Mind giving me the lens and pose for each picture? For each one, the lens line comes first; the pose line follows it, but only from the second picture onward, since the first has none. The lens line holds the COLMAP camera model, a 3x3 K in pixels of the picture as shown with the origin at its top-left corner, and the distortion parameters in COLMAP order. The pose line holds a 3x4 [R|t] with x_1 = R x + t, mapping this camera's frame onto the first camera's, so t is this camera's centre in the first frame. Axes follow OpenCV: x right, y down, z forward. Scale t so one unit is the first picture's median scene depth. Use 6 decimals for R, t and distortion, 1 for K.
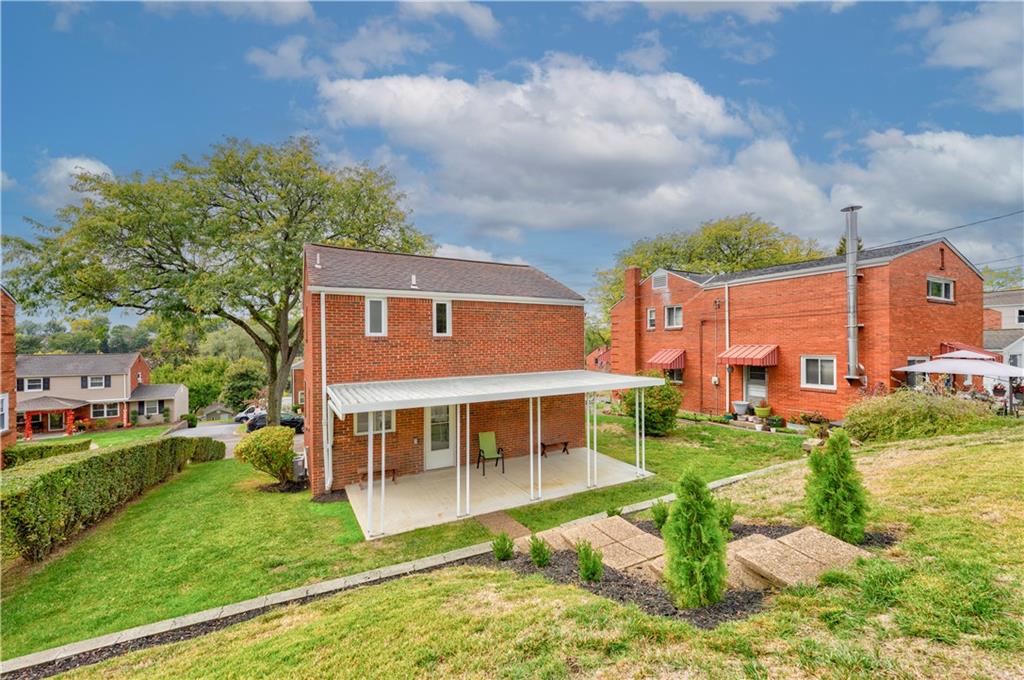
lens RADIAL K [[415.8, 0, 512.0], [0, 415.8, 340.0], [0, 0, 1]] dist [0.009730, 0.000083]
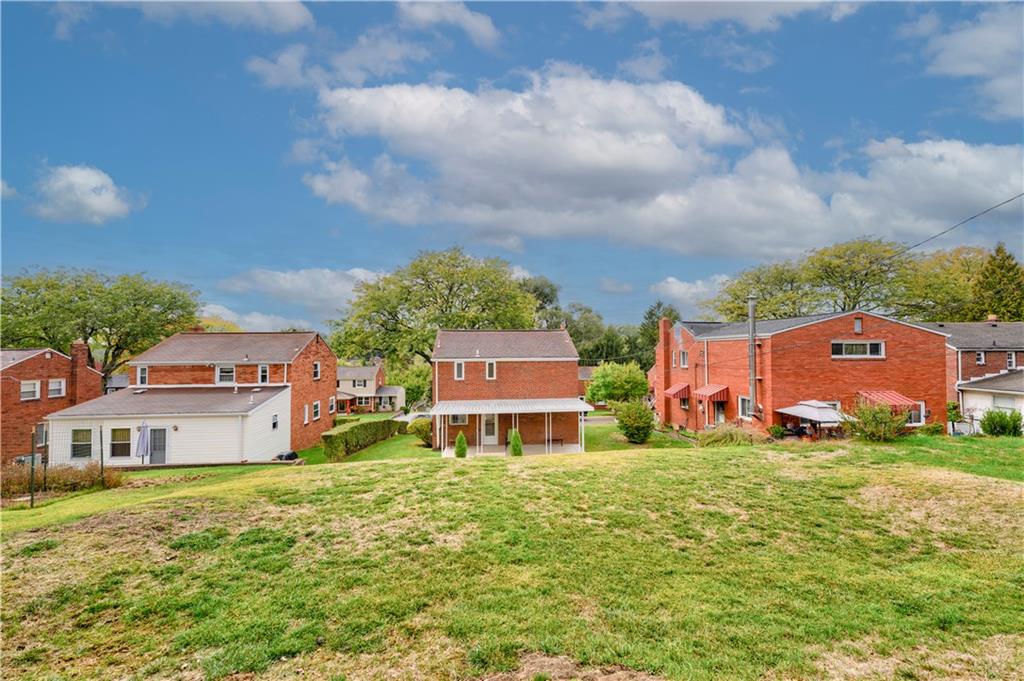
lens RADIAL K [[413.9, 0, 511.4], [0, 413.9, 334.9], [0, 0, 1]] dist [0.000973, 0.000115]
pose [[0.910771, -0.009105, -0.412812, 0.595387], [-0.000423, 0.999736, -0.022983, -0.140898], [0.412912, 0.021107, 0.910526, -0.628624]]
